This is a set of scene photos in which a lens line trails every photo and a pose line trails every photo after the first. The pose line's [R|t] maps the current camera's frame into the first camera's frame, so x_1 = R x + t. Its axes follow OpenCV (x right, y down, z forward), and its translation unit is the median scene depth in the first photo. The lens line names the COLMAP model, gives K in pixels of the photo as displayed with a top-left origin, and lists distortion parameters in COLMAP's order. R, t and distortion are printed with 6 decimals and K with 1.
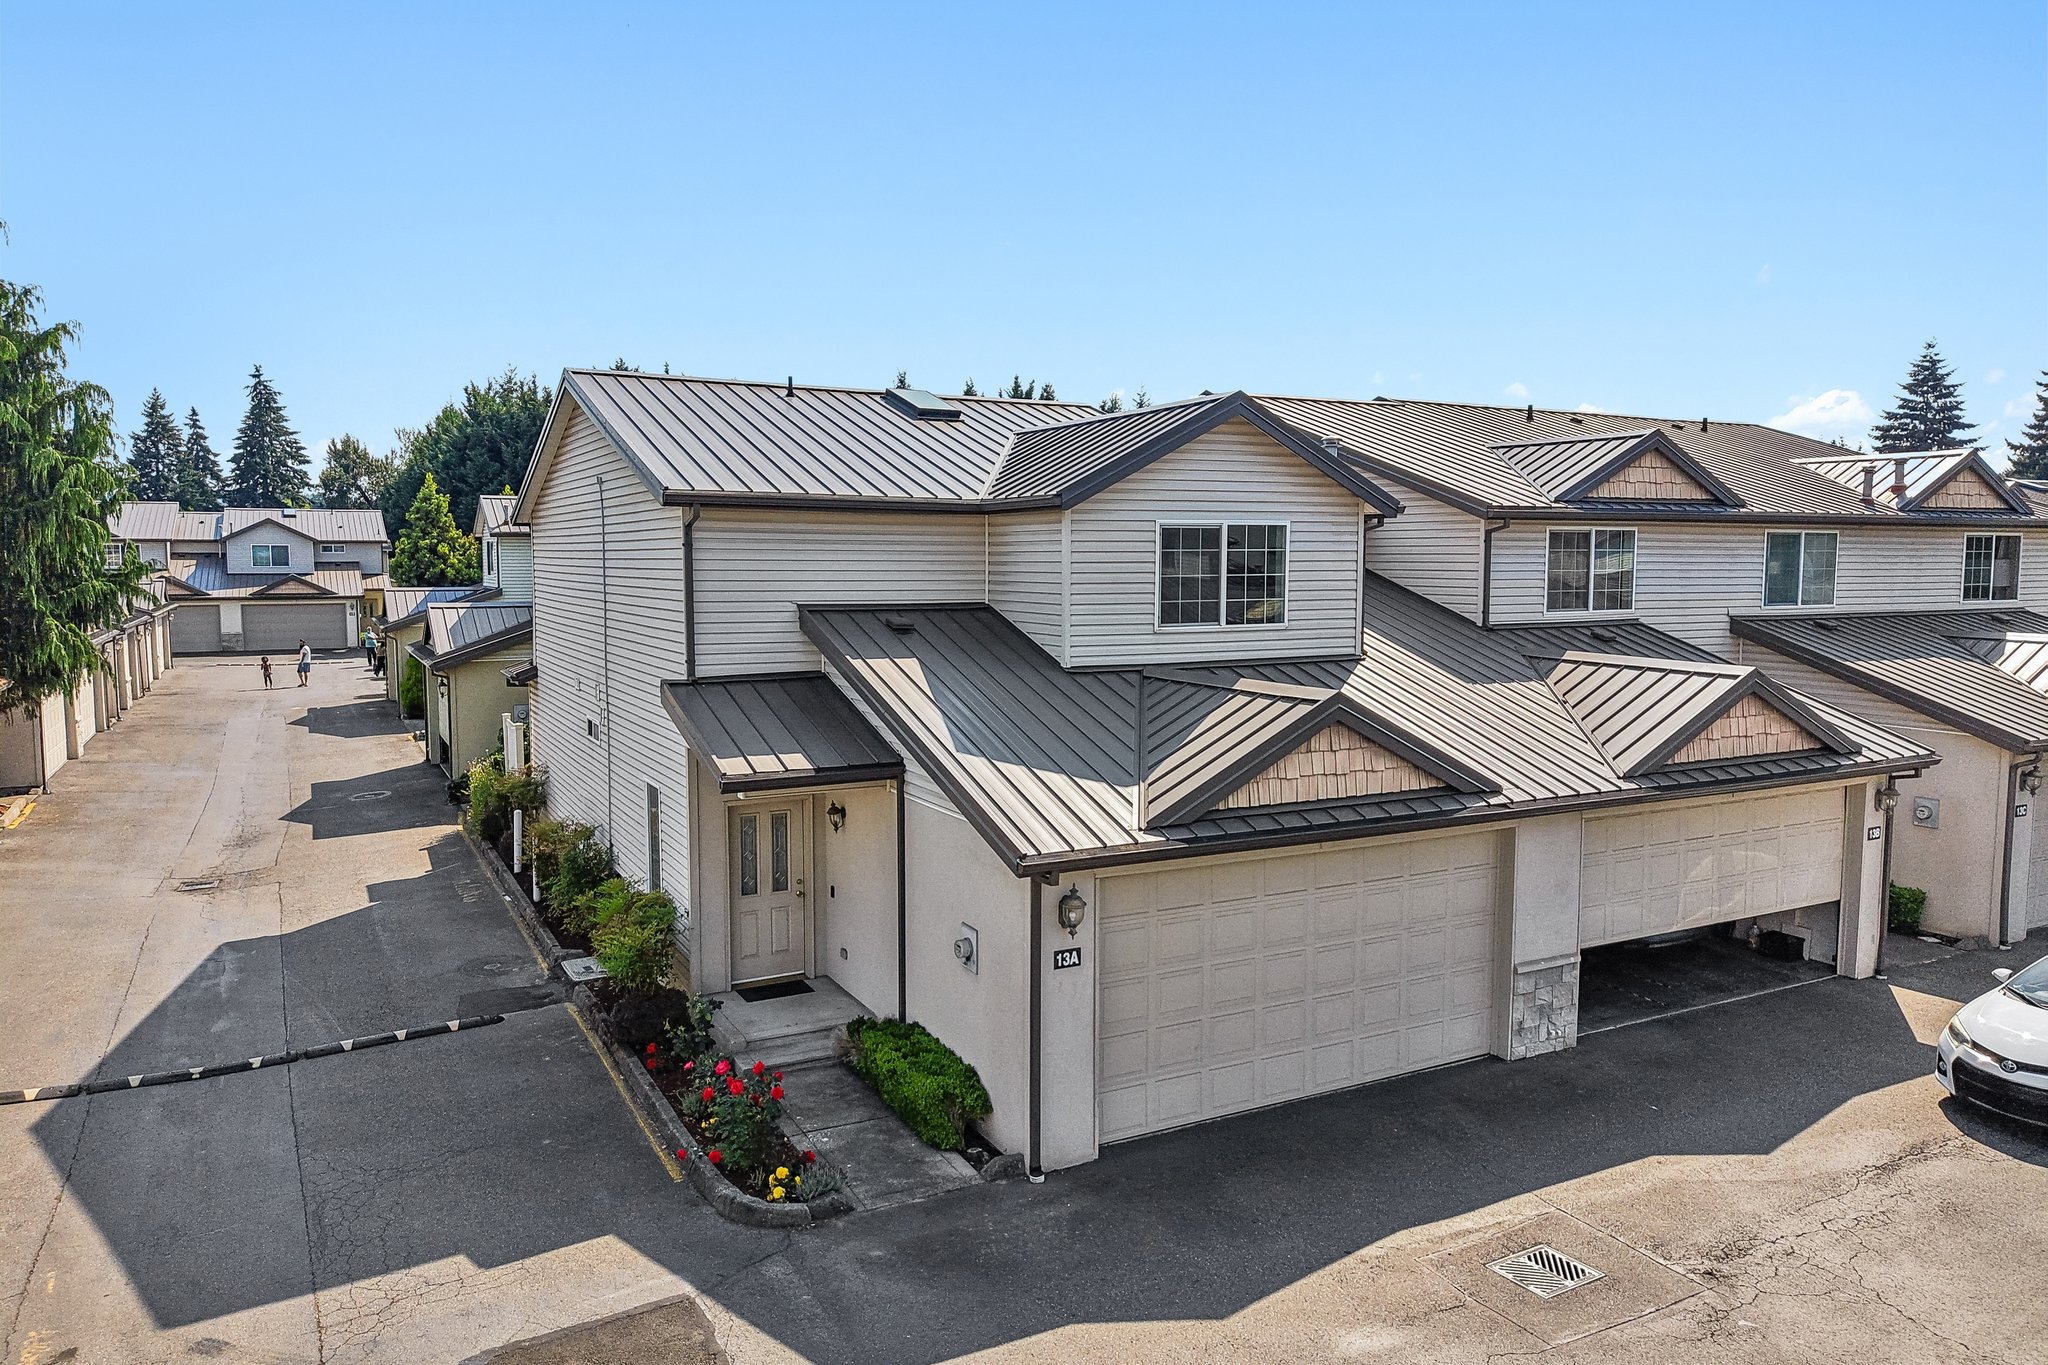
lens RADIAL K [[1365.5, 0, 1024.0], [0, 1365.5, 682.5], [0, 0, 1]] dist [0.061295, -0.086824]
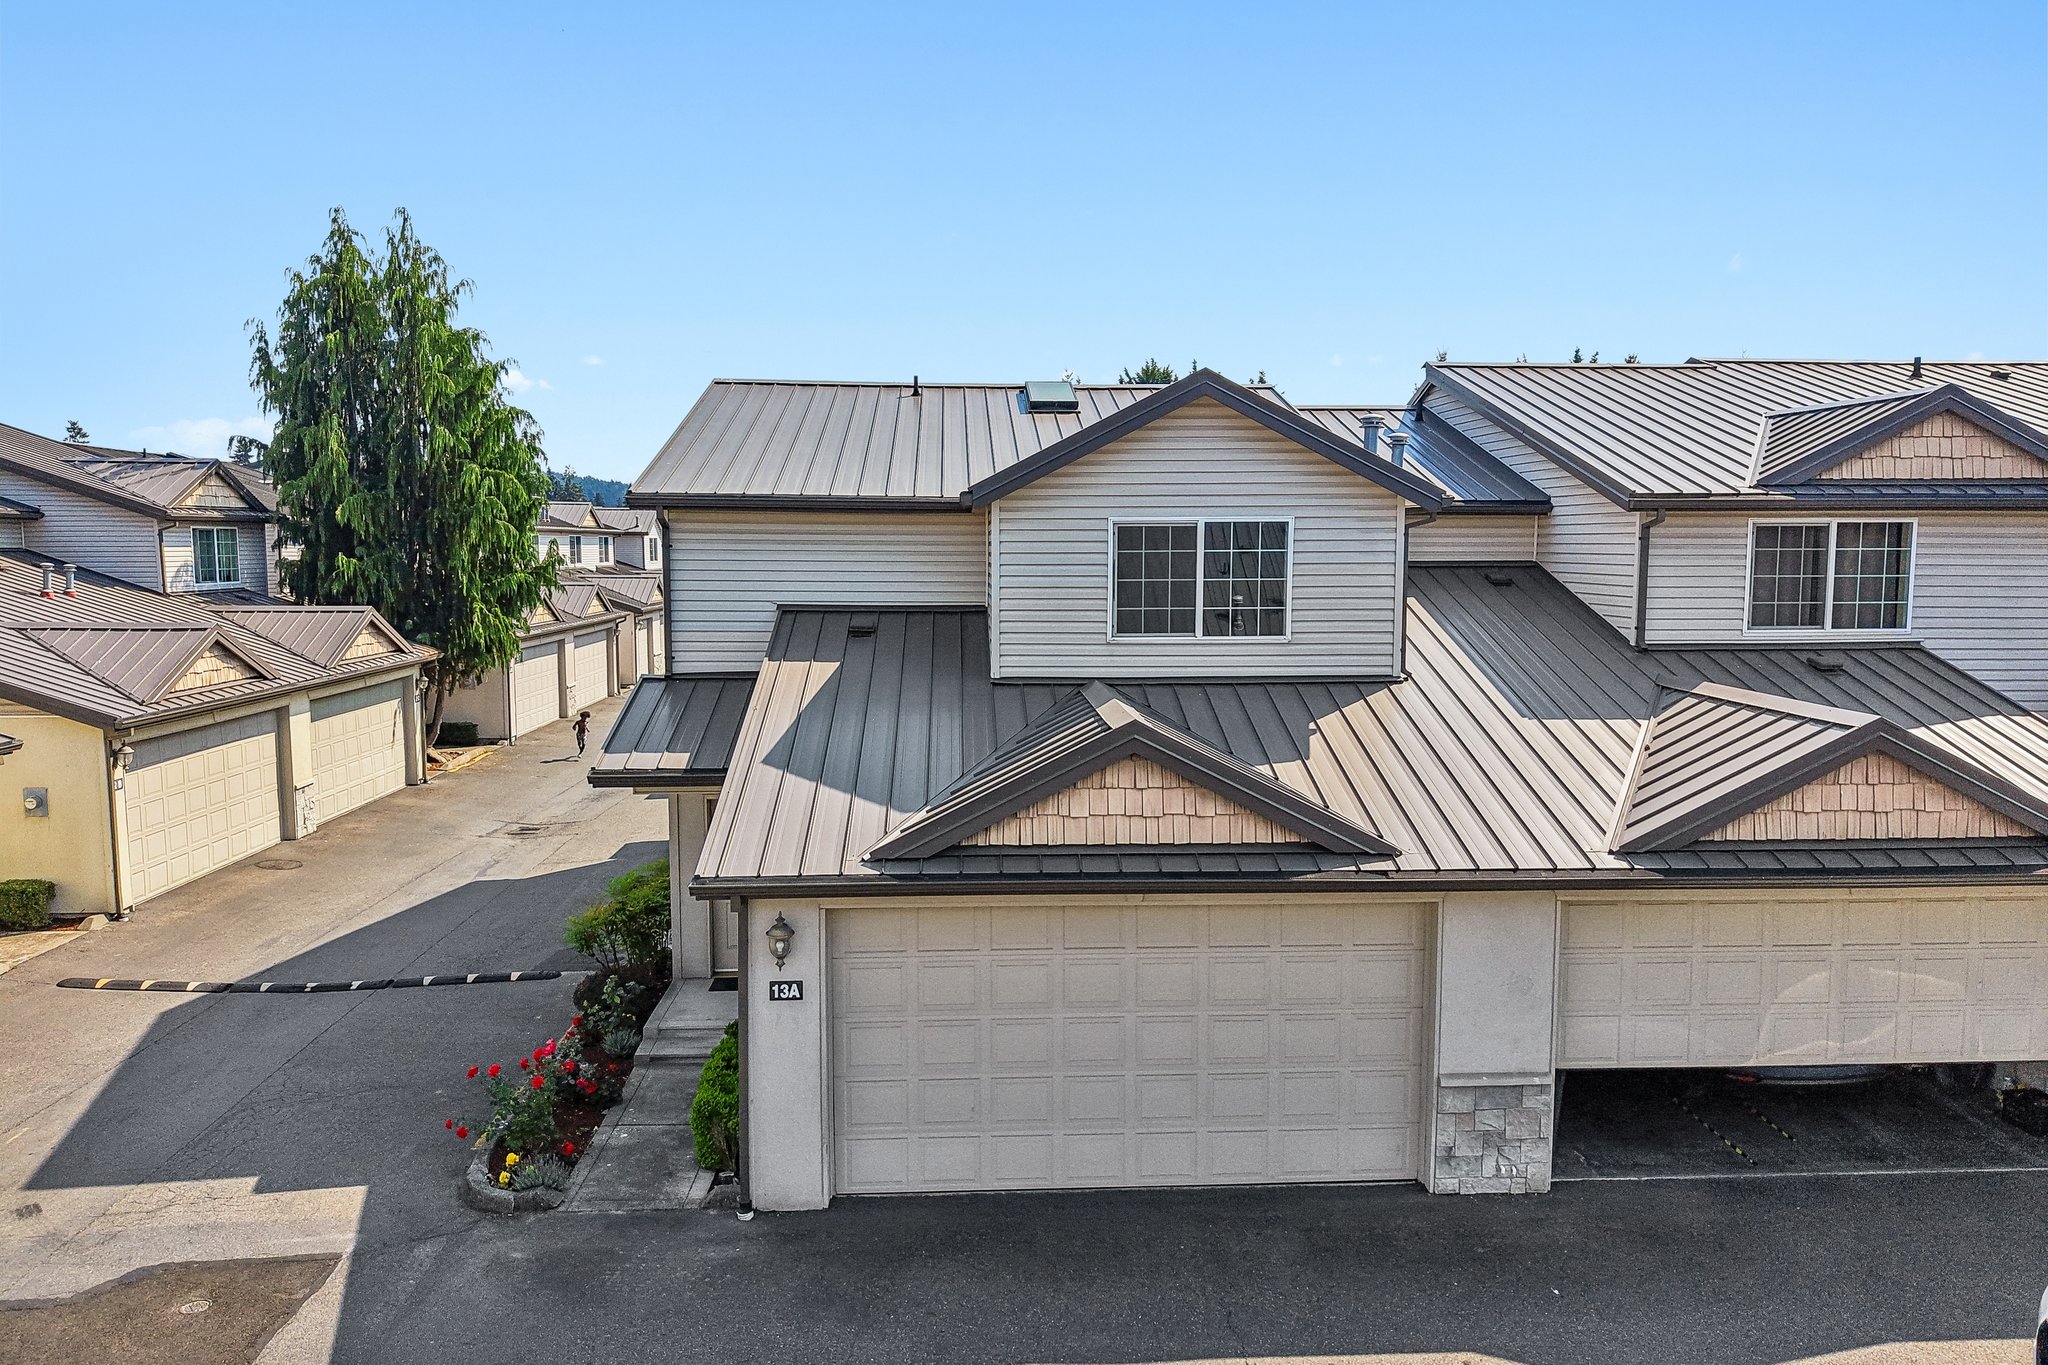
lens RADIAL K [[1372.3, 0, 1024.0], [0, 1372.3, 682.5], [0, 0, 1]] dist [0.038723, -0.042525]
pose [[0.906496, 0.041357, -0.420185, 0.441094], [-0.038643, 0.999141, 0.014974, -0.022876], [0.420443, 0.002663, 0.907315, 0.165855]]
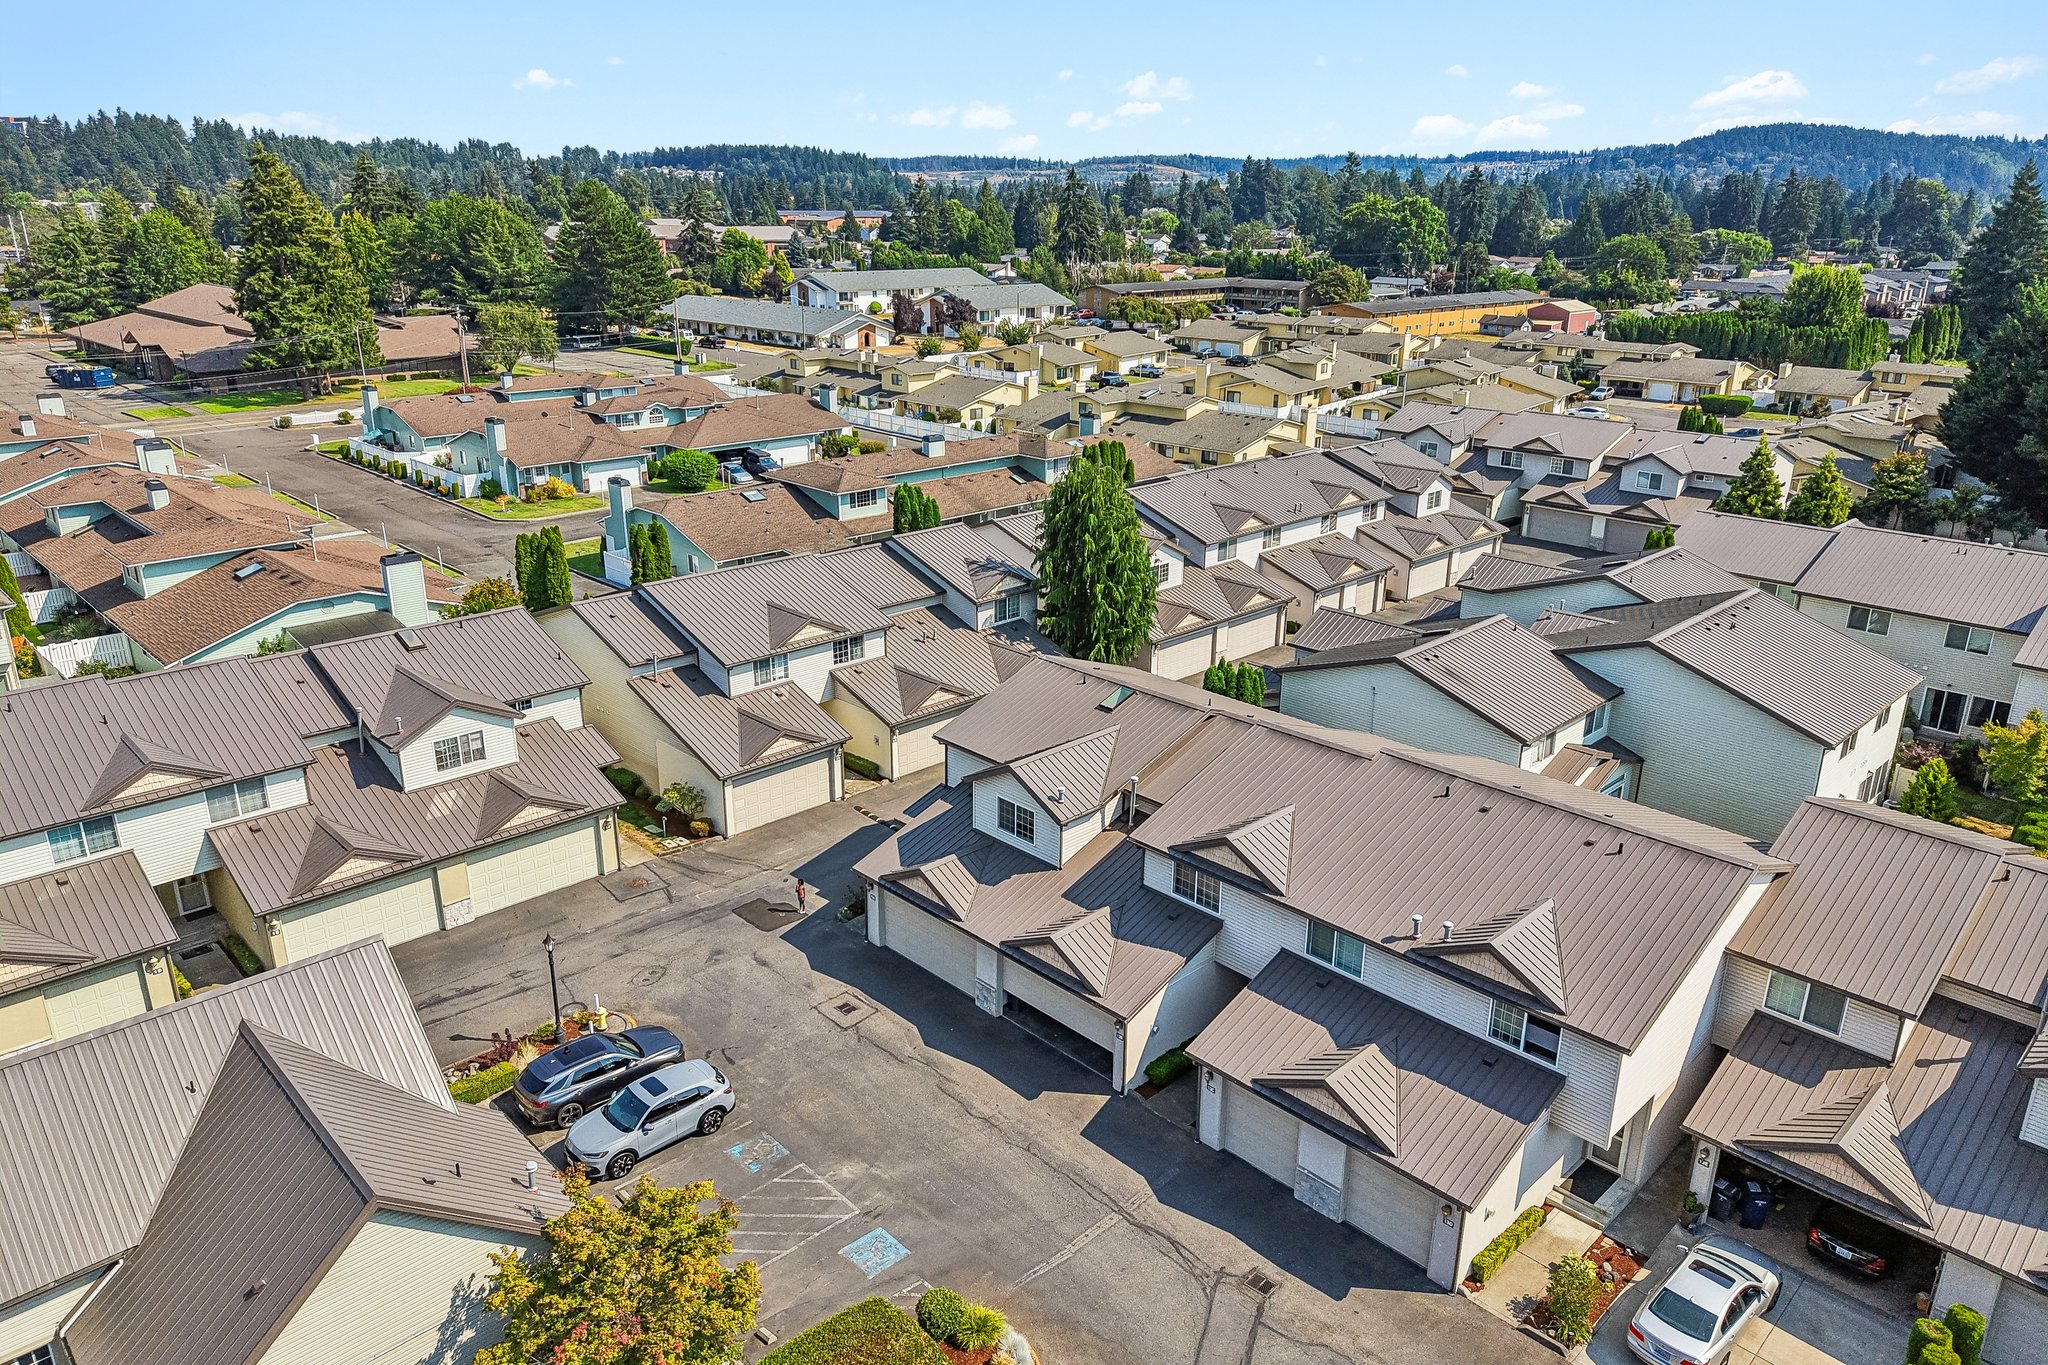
lens RADIAL K [[1372.3, 0, 1024.0], [0, 1372.3, 682.5], [0, 0, 1]] dist [0.038723, -0.042525]
pose [[0.273414, 0.315753, -0.908595, 2.816495], [-0.090598, 0.948841, 0.302476, -1.289820], [0.957620, -0.000385, 0.288033, 0.206142]]
